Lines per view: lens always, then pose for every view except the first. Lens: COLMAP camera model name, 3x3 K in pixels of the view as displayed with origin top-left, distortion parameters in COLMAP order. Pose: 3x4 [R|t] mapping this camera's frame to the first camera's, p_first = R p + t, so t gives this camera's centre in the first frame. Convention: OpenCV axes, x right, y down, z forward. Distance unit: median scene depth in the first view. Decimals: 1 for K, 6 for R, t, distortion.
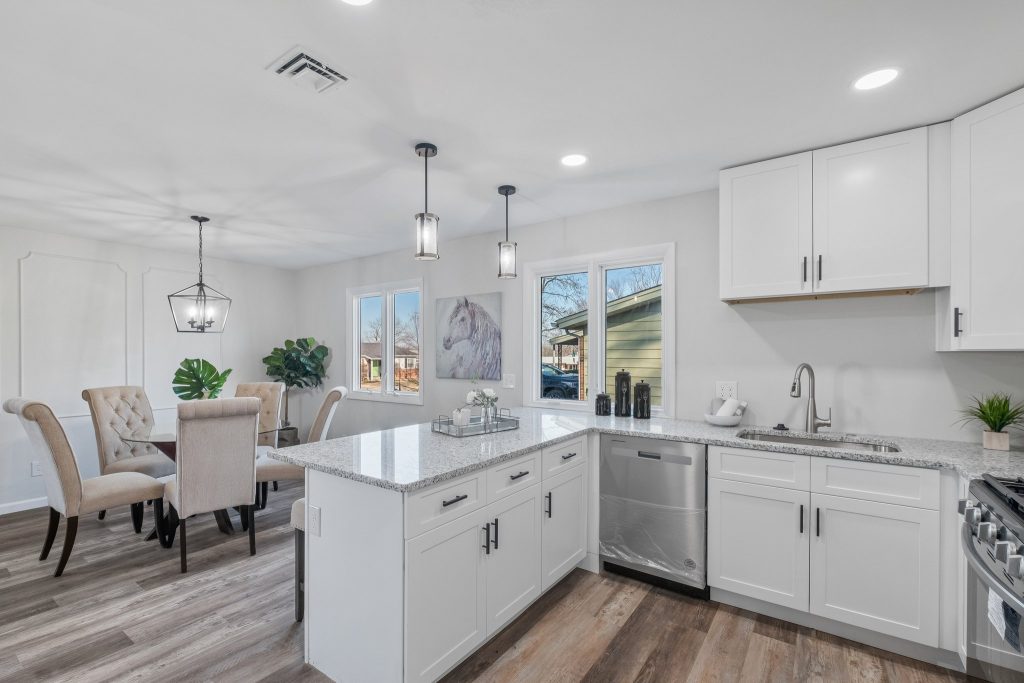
lens RADIAL K [[457.6, 0, 500.5], [0, 457.6, 353.9], [0, 0, 1]] dist [-0.000810, -0.000848]
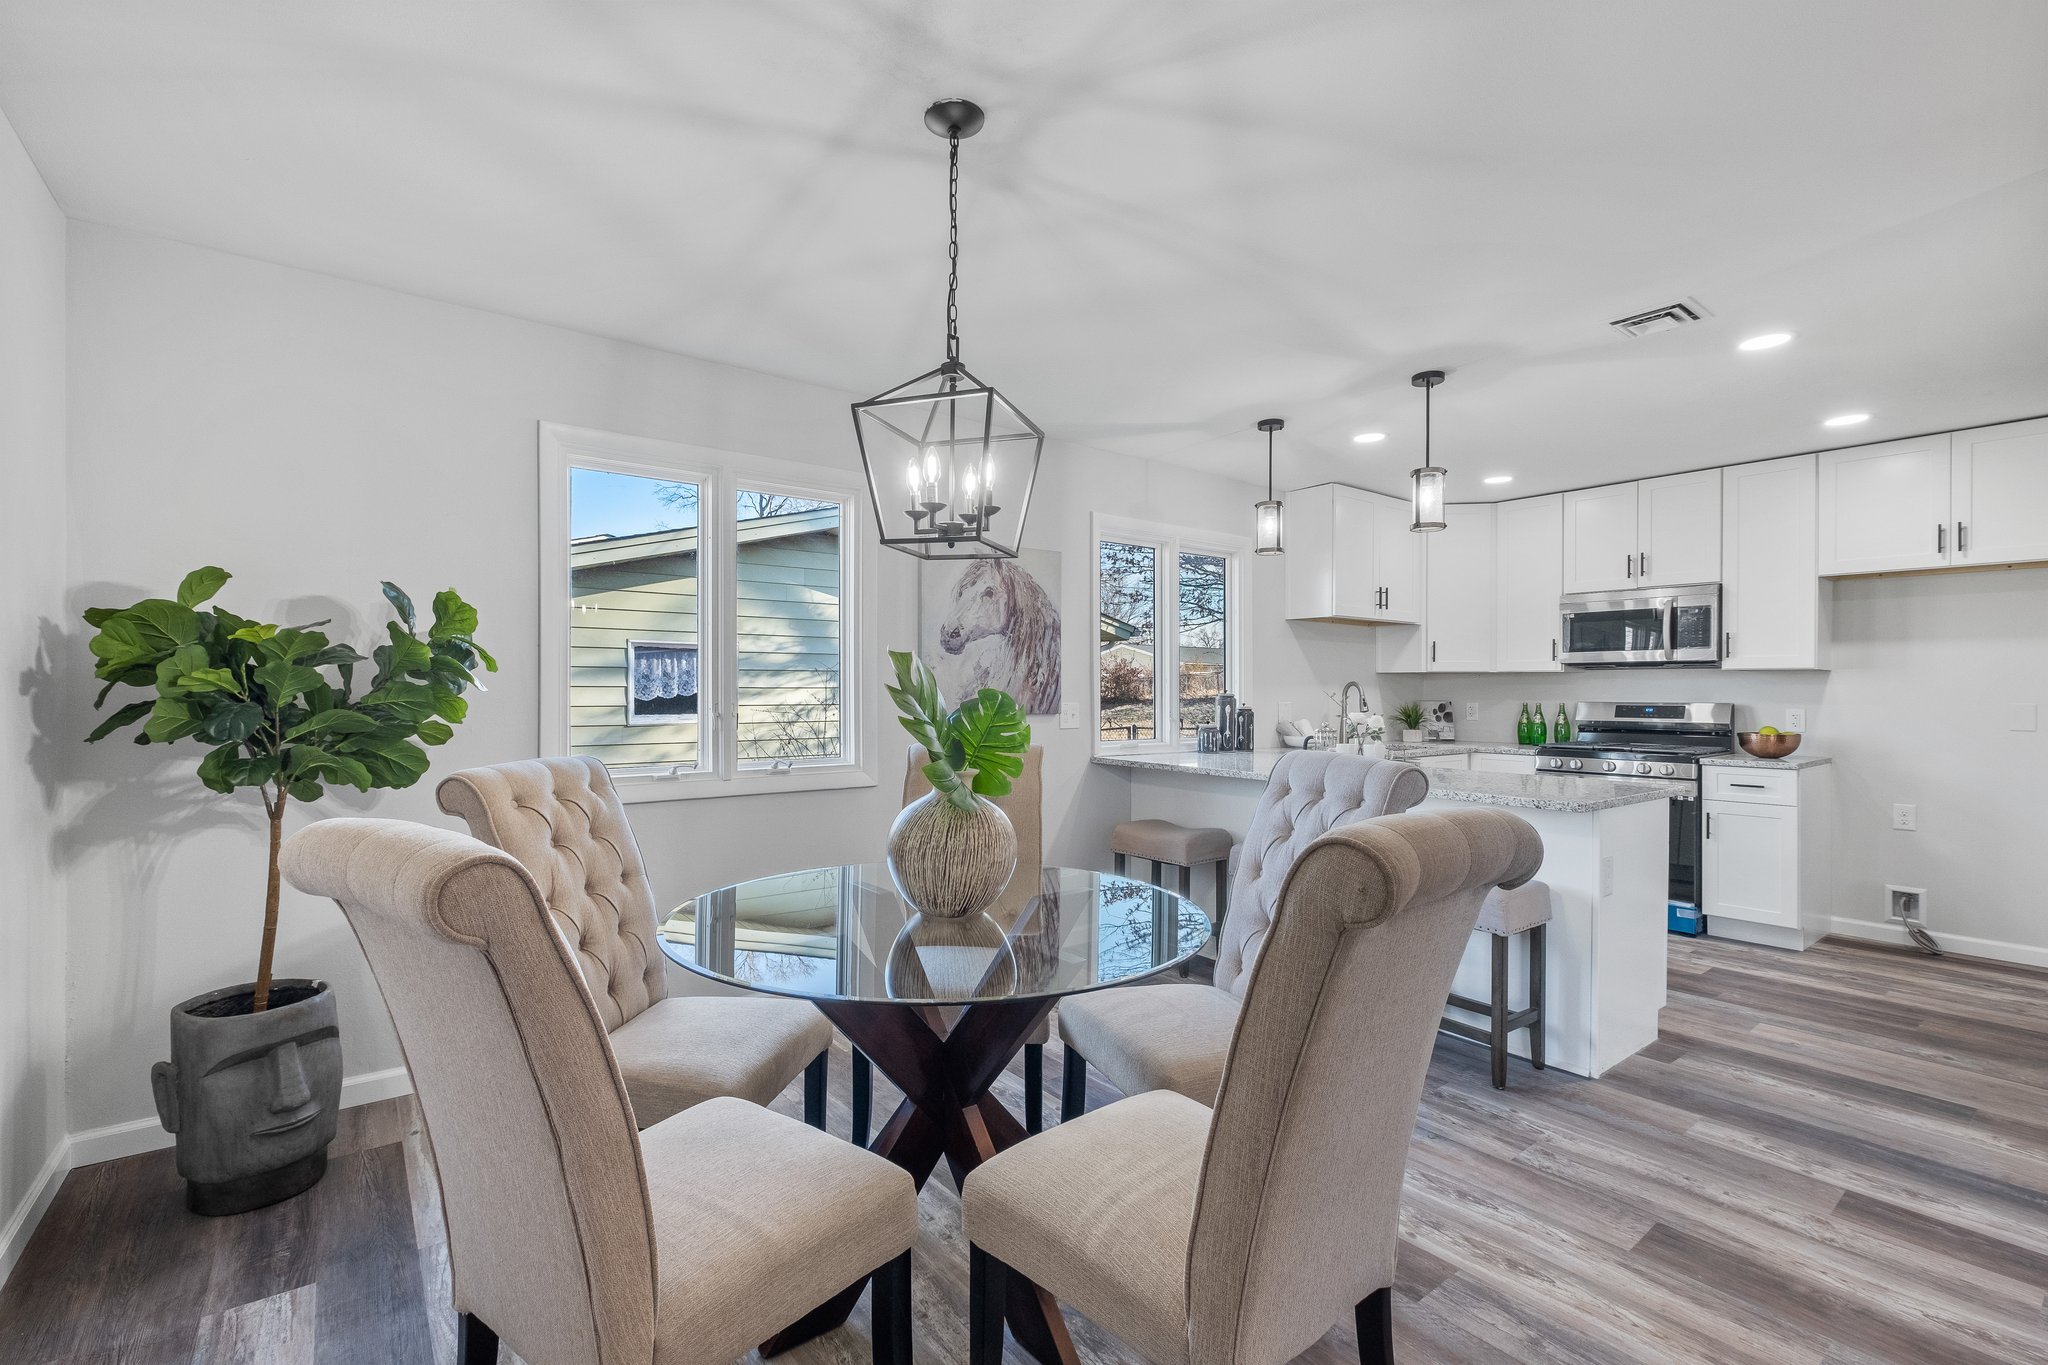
lens RADIAL K [[889.3, 0, 1004.4], [0, 889.3, 691.9], [0, 0, 1]] dist [-0.001607, -0.000381]
pose [[0.296164, 0.000796, 0.955137, -1.672030], [-0.005649, 0.999984, 0.000918, 0.049296], [-0.955120, -0.005668, 0.296164, 1.206023]]
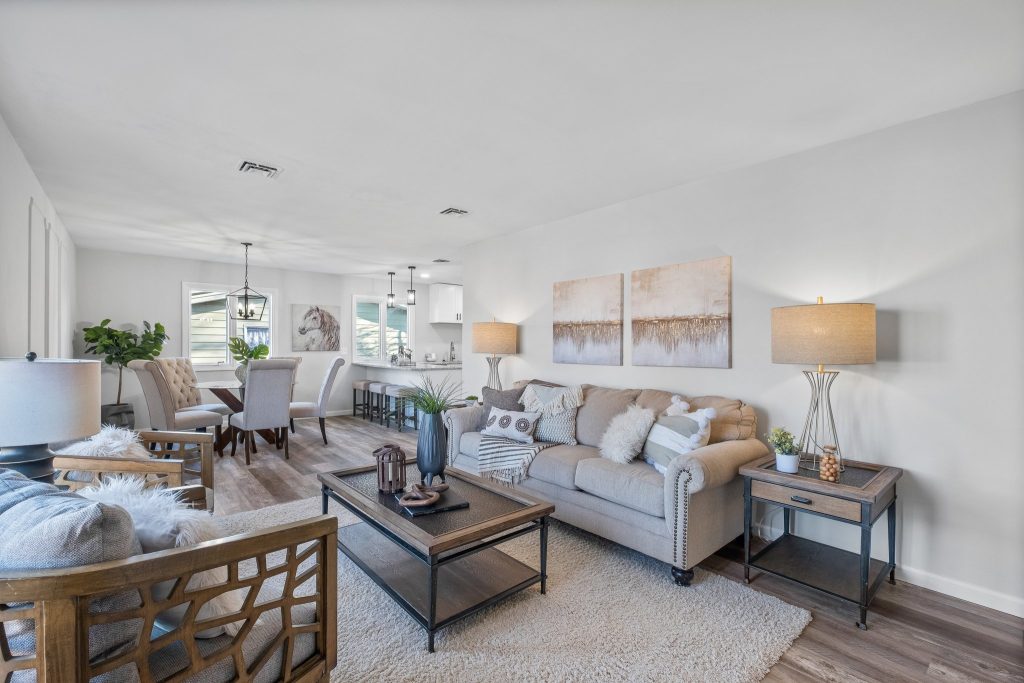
lens RADIAL K [[444.7, 0, 502.2], [0, 444.7, 346.2], [0, 0, 1]] dist [-0.001607, -0.000381]
pose [[0.243386, -0.001042, 0.969929, -2.748744], [-0.007173, 0.999970, 0.002874, 0.043736], [-0.969903, -0.007657, 0.243371, -0.251921]]
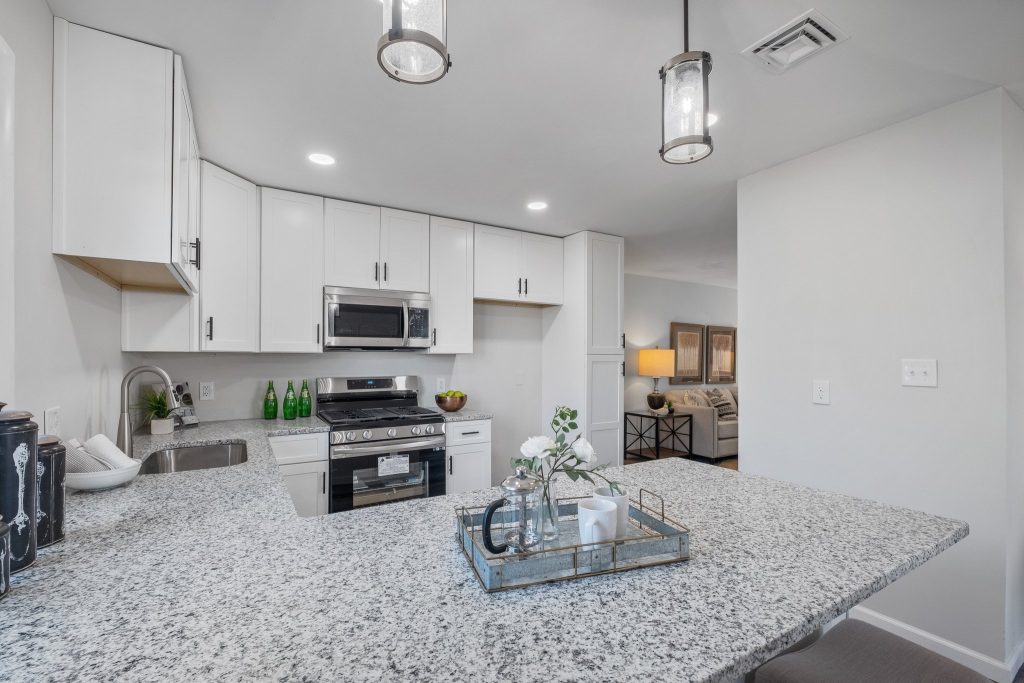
lens RADIAL K [[444.7, 0, 502.2], [0, 444.7, 346.2], [0, 0, 1]] dist [-0.001607, -0.000381]
pose [[-0.913122, 0.007925, 0.407610, -0.178546], [-0.002247, 0.999698, -0.024471, 0.005318], [-0.407681, -0.023261, -0.912828, 1.473132]]
